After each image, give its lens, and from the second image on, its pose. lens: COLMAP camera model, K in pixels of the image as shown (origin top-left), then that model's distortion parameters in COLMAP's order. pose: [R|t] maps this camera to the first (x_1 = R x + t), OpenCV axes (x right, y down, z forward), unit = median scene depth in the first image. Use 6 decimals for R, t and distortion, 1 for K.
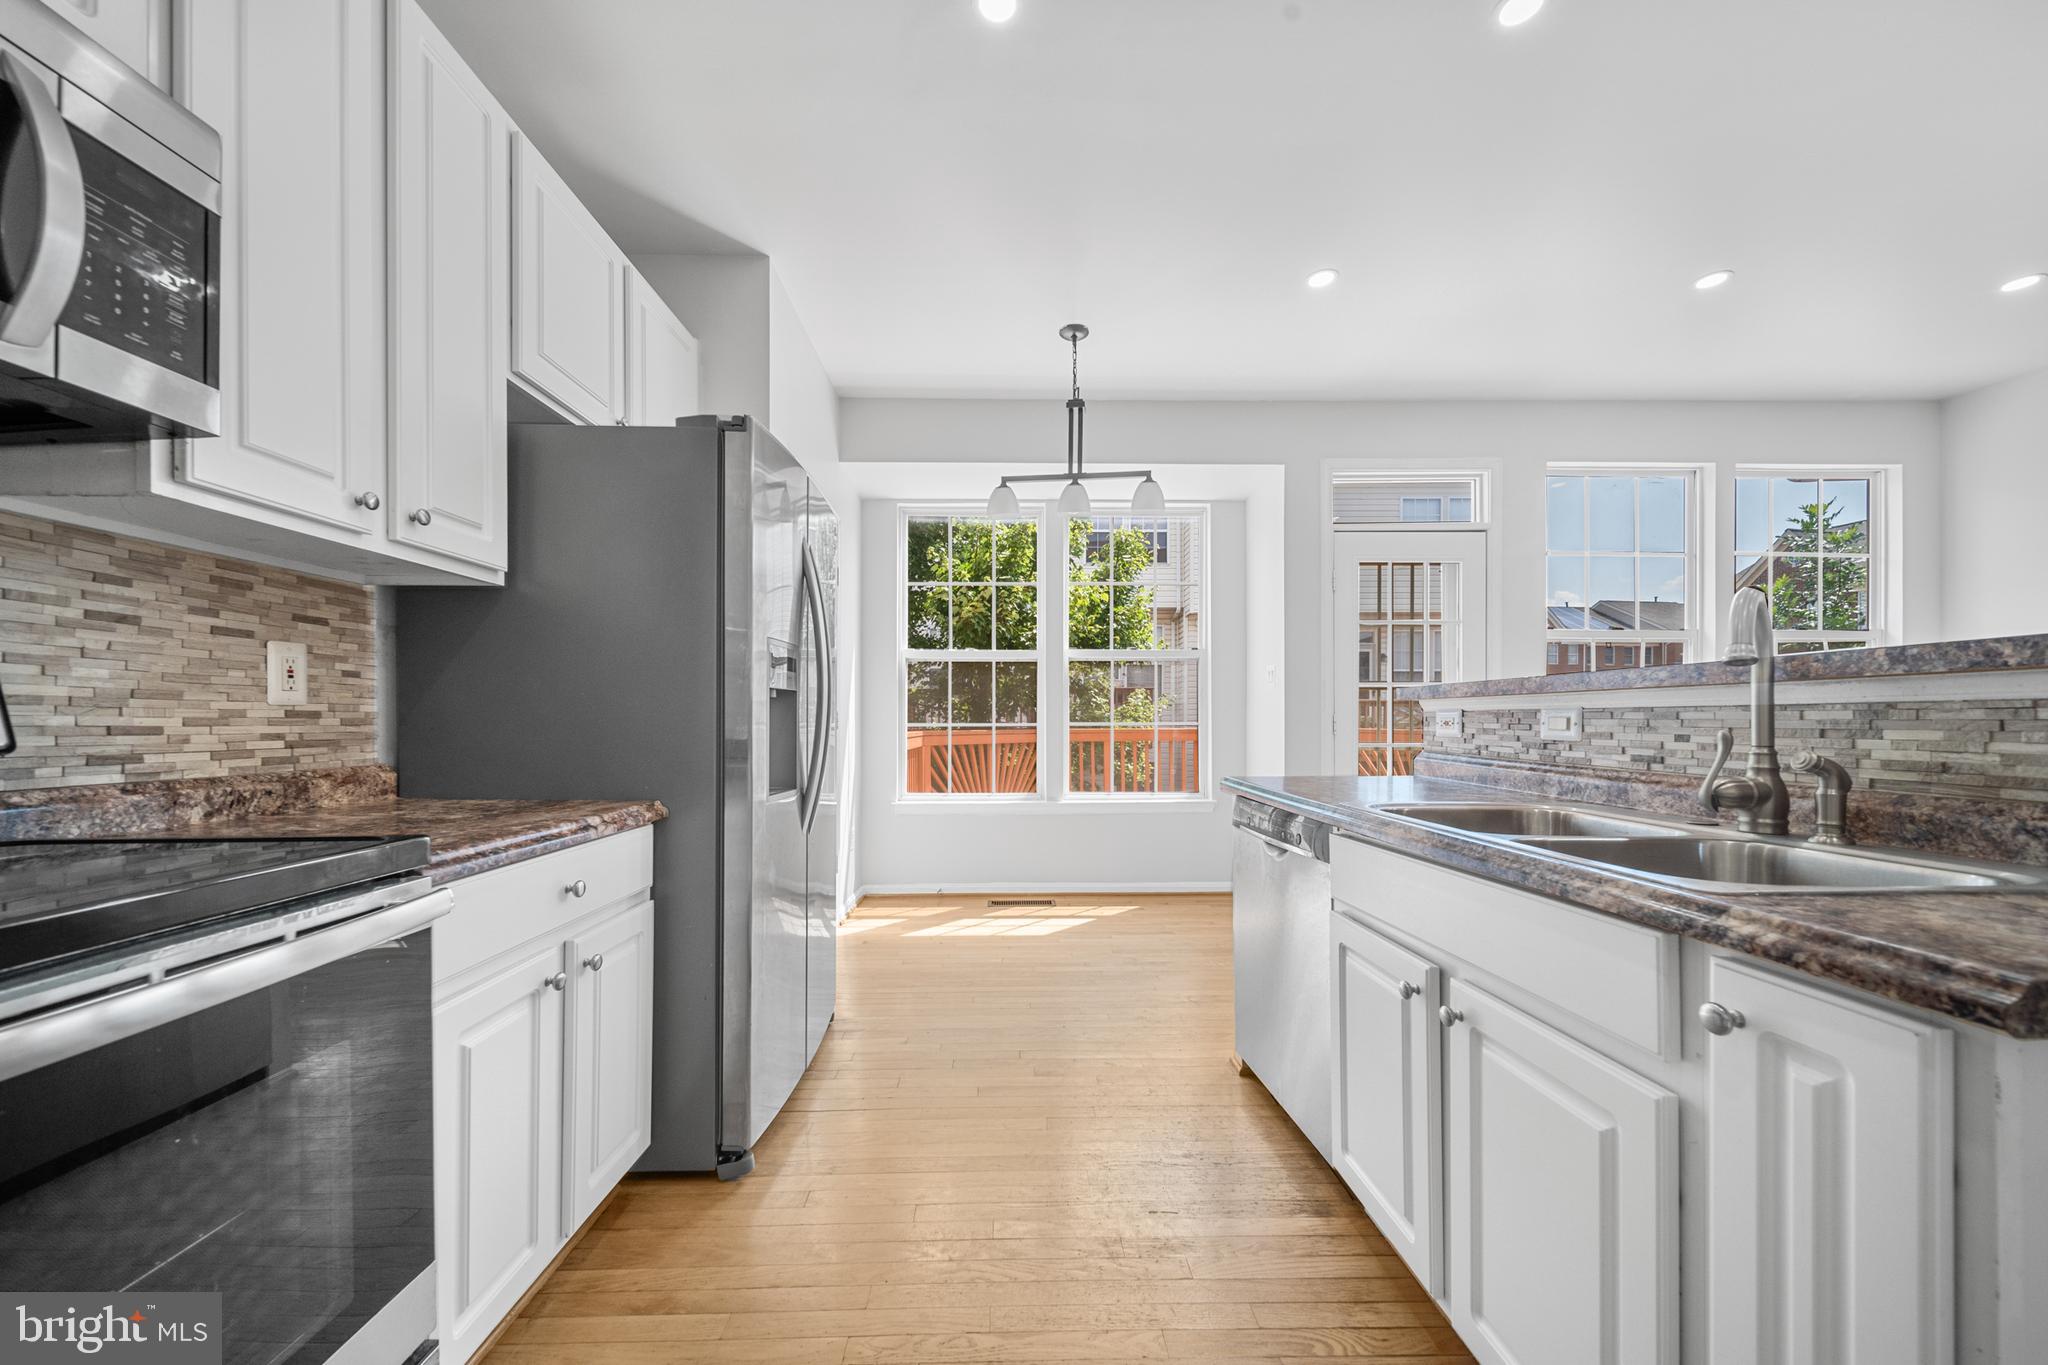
lens RADIAL K [[735.7, 0, 1021.6], [0, 735.7, 718.3], [0, 0, 1]] dist [-0.000198, -0.000092]
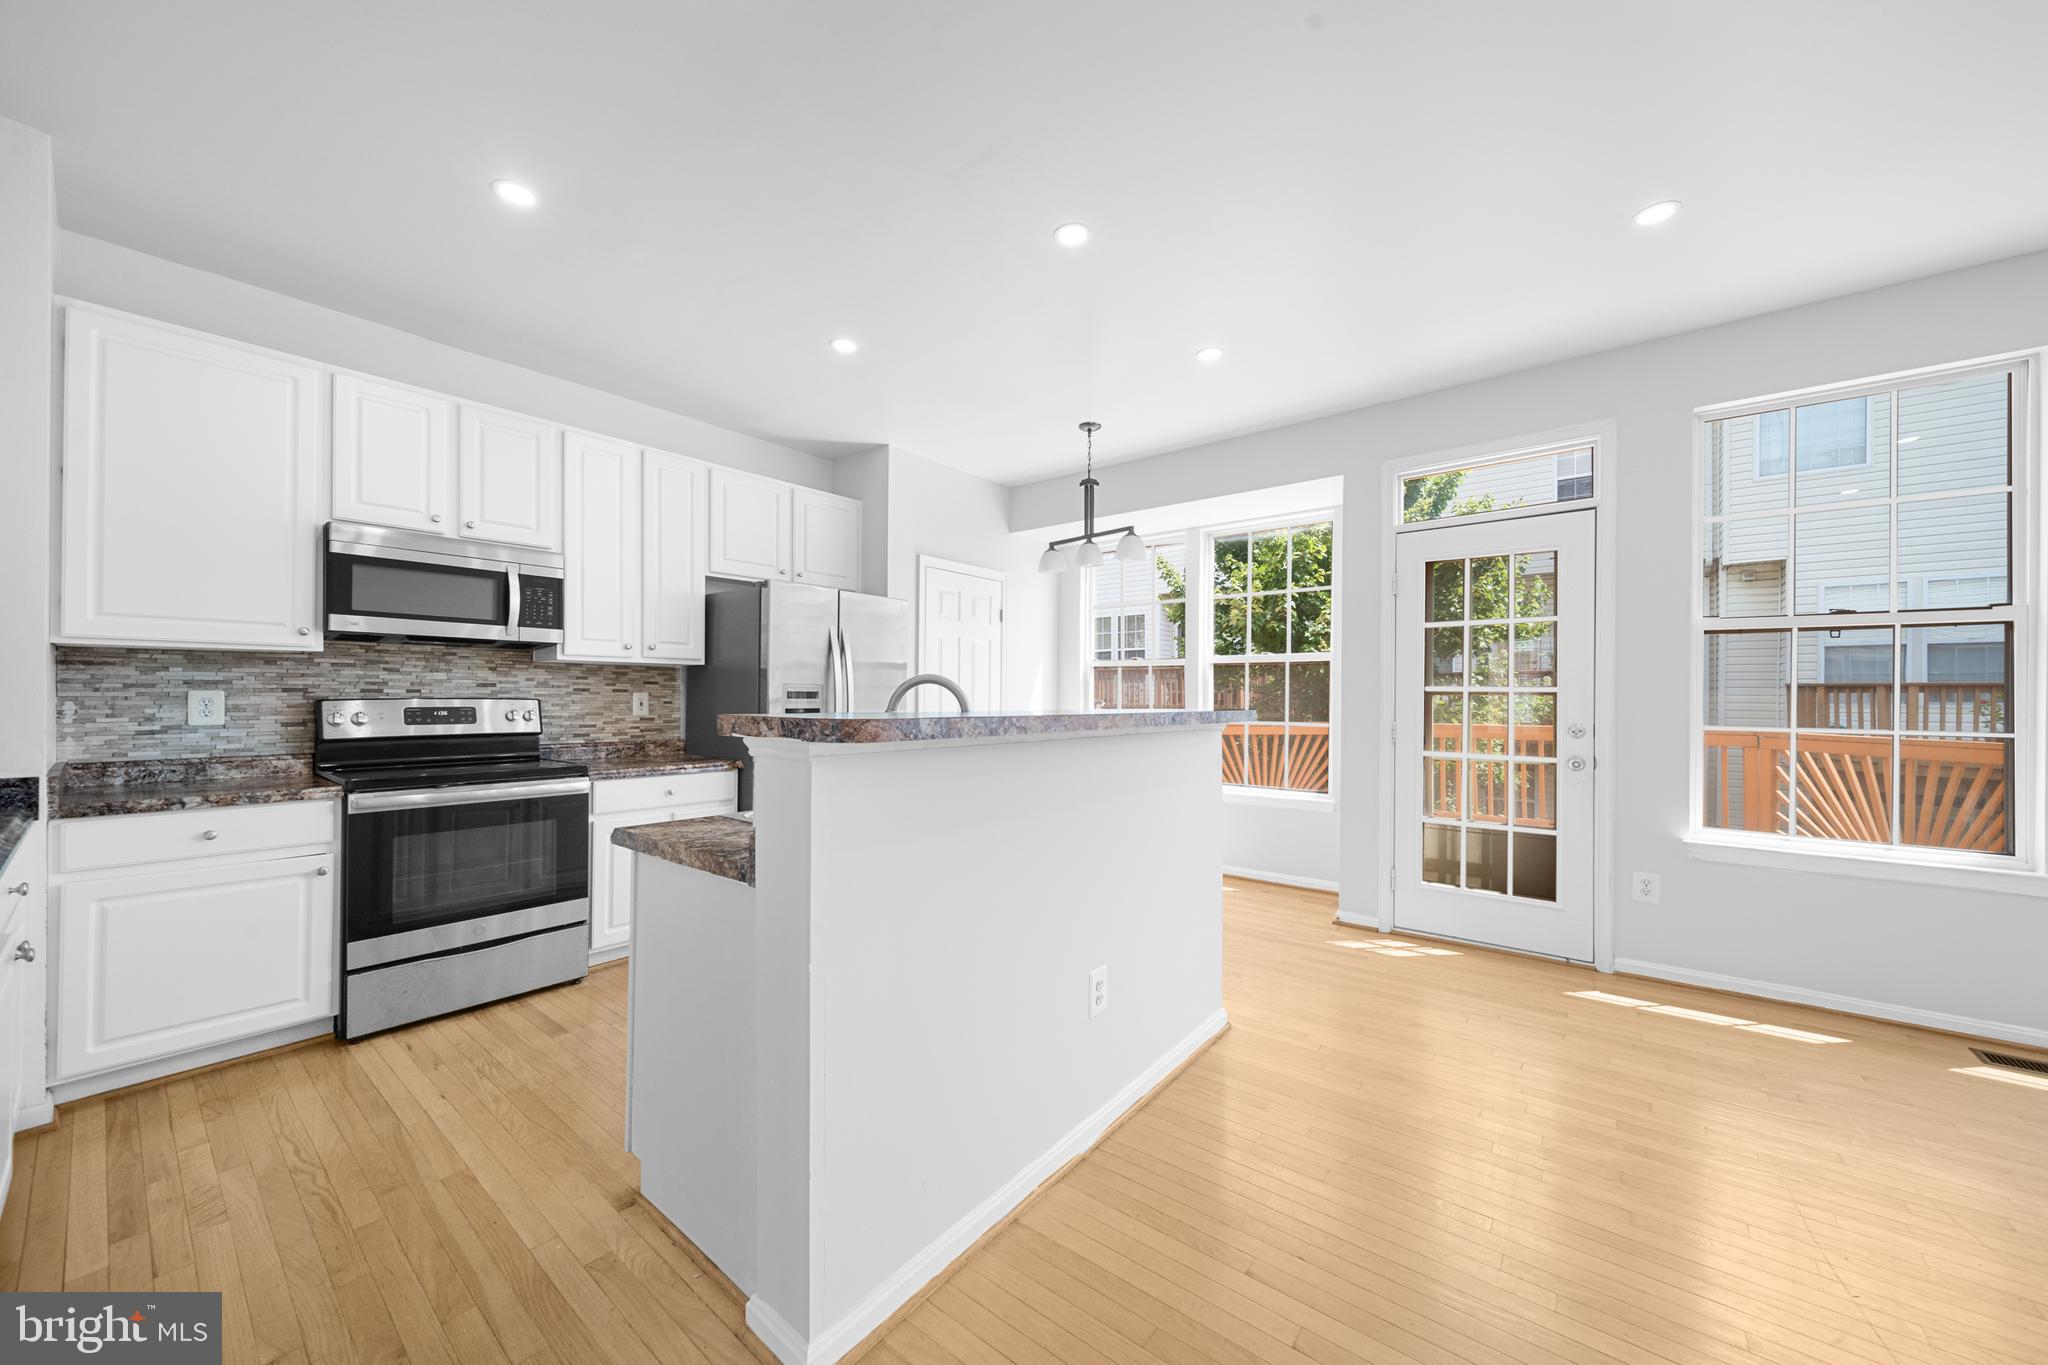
lens RADIAL K [[728.2, 0, 1028.6], [0, 728.2, 693.4], [0, 0, 1]] dist [0.000830, -0.001962]
pose [[0.769058, 0.002477, -0.639174, 1.653103], [-0.005198, 0.999984, -0.002379, -0.093027], [0.639157, 0.005152, 0.769059, -0.127175]]
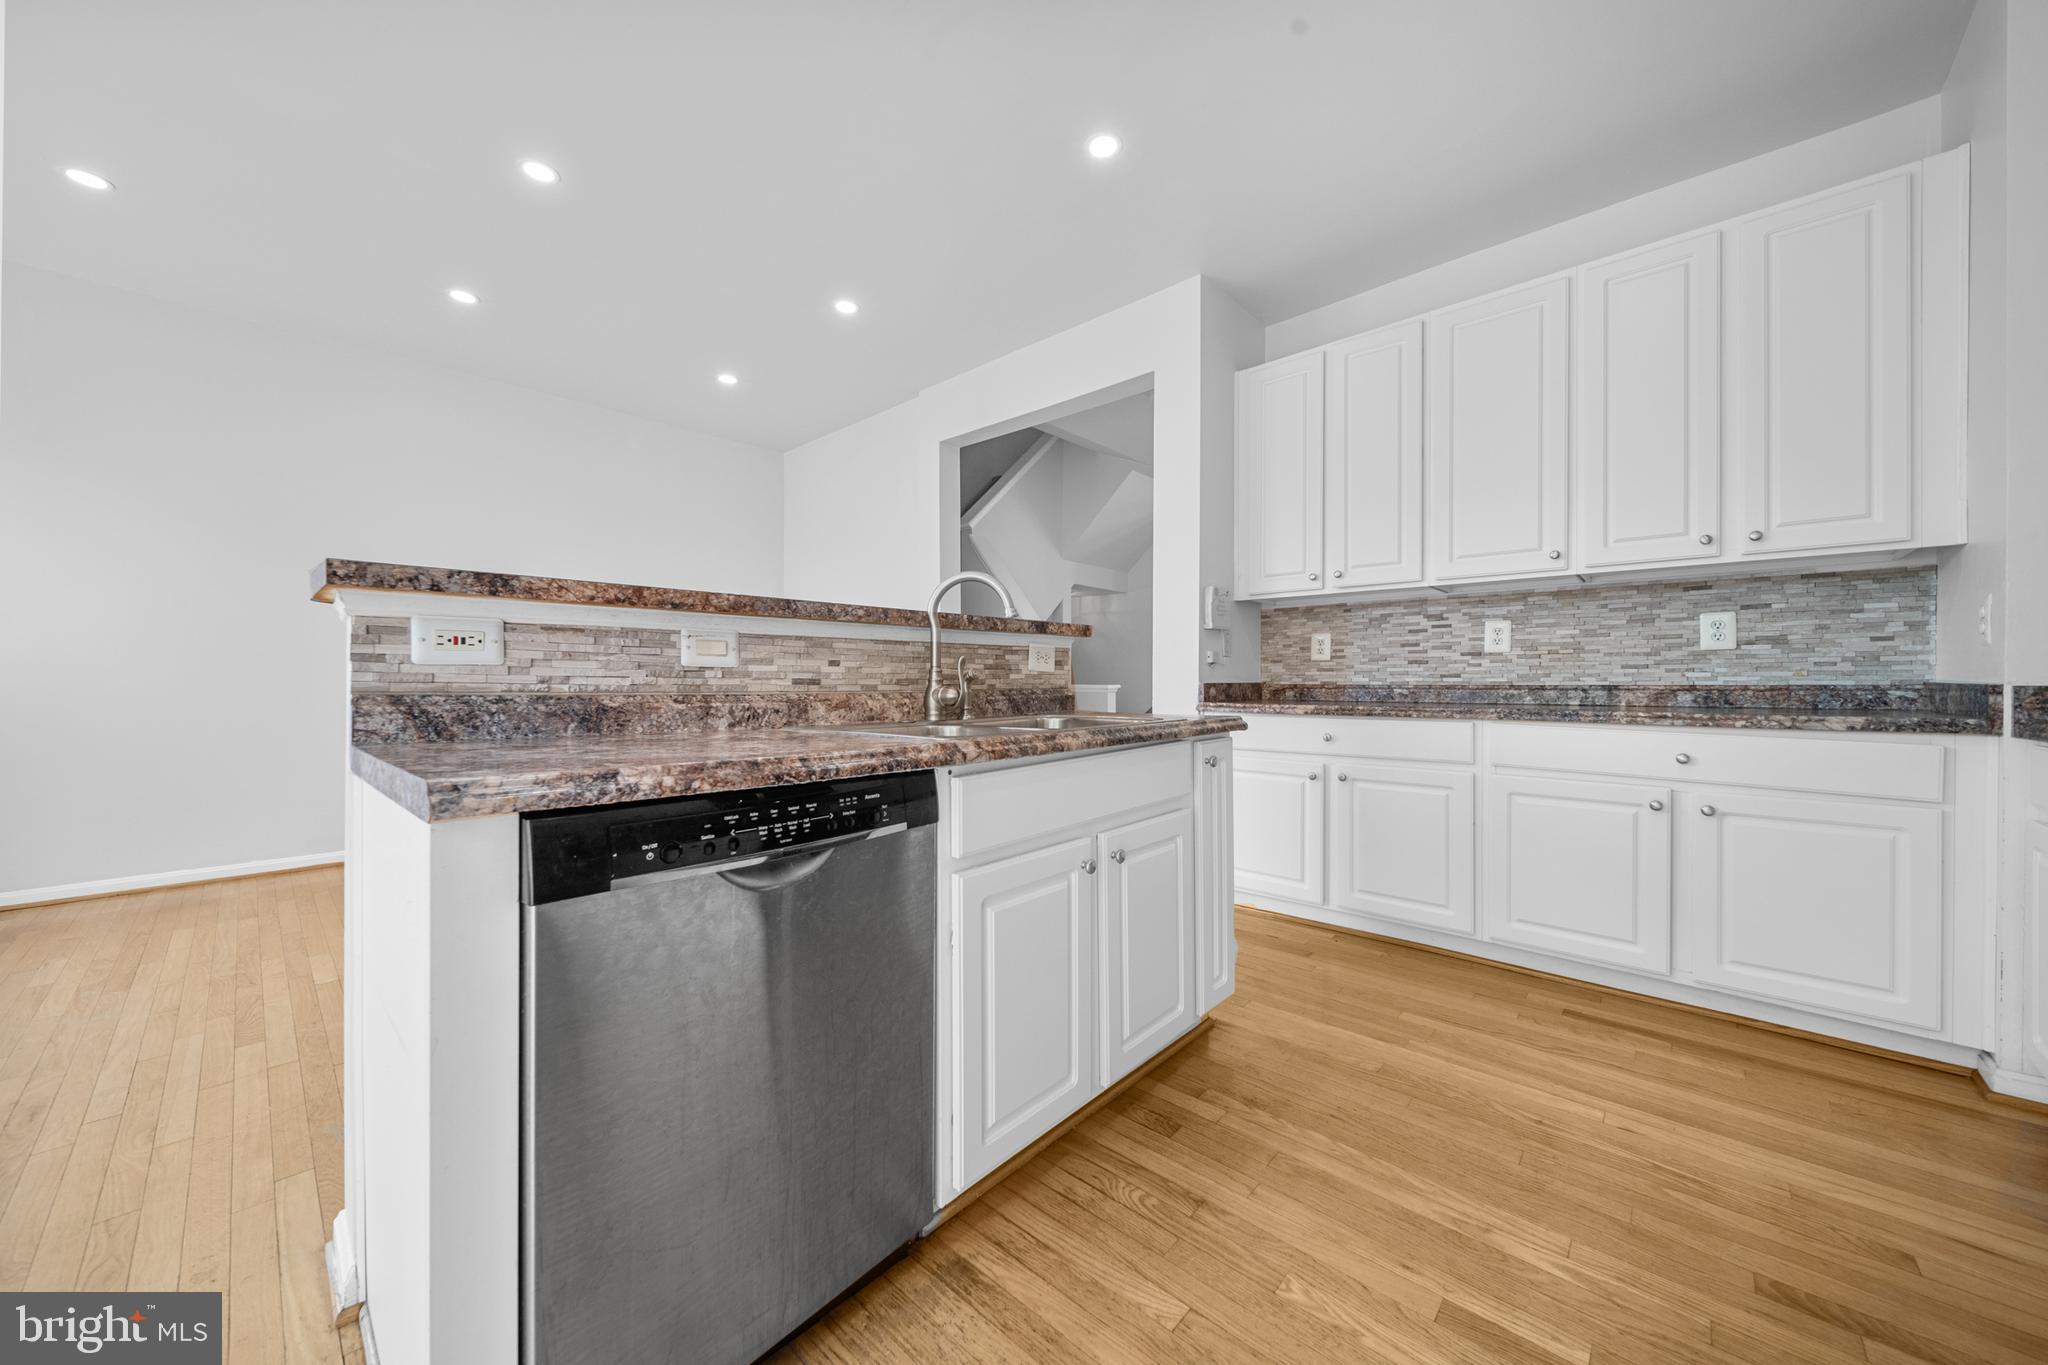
lens RADIAL K [[724.4, 0, 1023.6], [0, 724.4, 682.3], [0, 0, 1]] dist [0.001487, -0.001539]
pose [[-0.719939, -0.000613, 0.694037, -0.173775], [-0.000106, 1.000000, 0.000773, 0.054015], [-0.694037, 0.000483, -0.719939, 1.535015]]
